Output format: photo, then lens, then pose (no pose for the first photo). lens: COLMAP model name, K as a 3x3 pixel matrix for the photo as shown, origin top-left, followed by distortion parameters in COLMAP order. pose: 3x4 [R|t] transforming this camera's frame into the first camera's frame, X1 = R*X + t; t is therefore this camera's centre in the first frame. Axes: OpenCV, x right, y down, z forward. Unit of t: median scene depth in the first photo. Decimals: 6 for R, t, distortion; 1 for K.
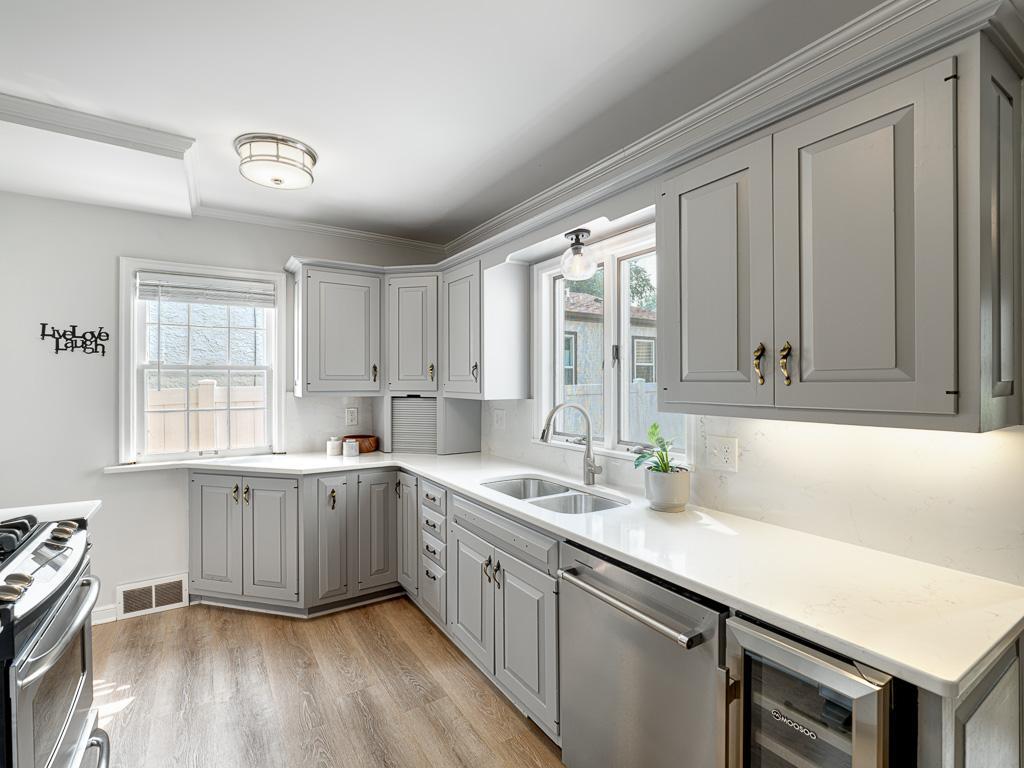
lens RADIAL K [[480.2, 0, 510.7], [0, 480.2, 382.8], [0, 0, 1]] dist [-0.015887, 0.003633]
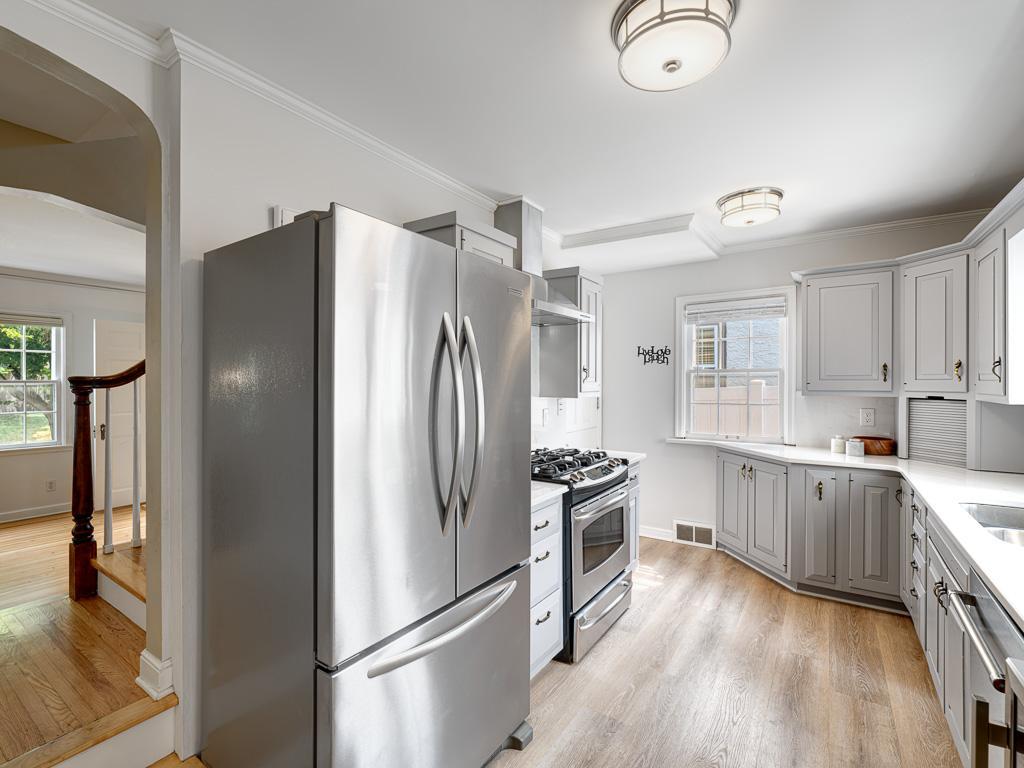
lens RADIAL K [[480.2, 0, 509.2], [0, 480.2, 383.6], [0, 0, 1]] dist [-0.015887, 0.003633]
pose [[0.394557, 0.001987, -0.918870, 0.336482], [-0.001225, 0.999998, 0.001636, 0.001222], [0.918871, 0.000480, 0.394558, -0.064161]]
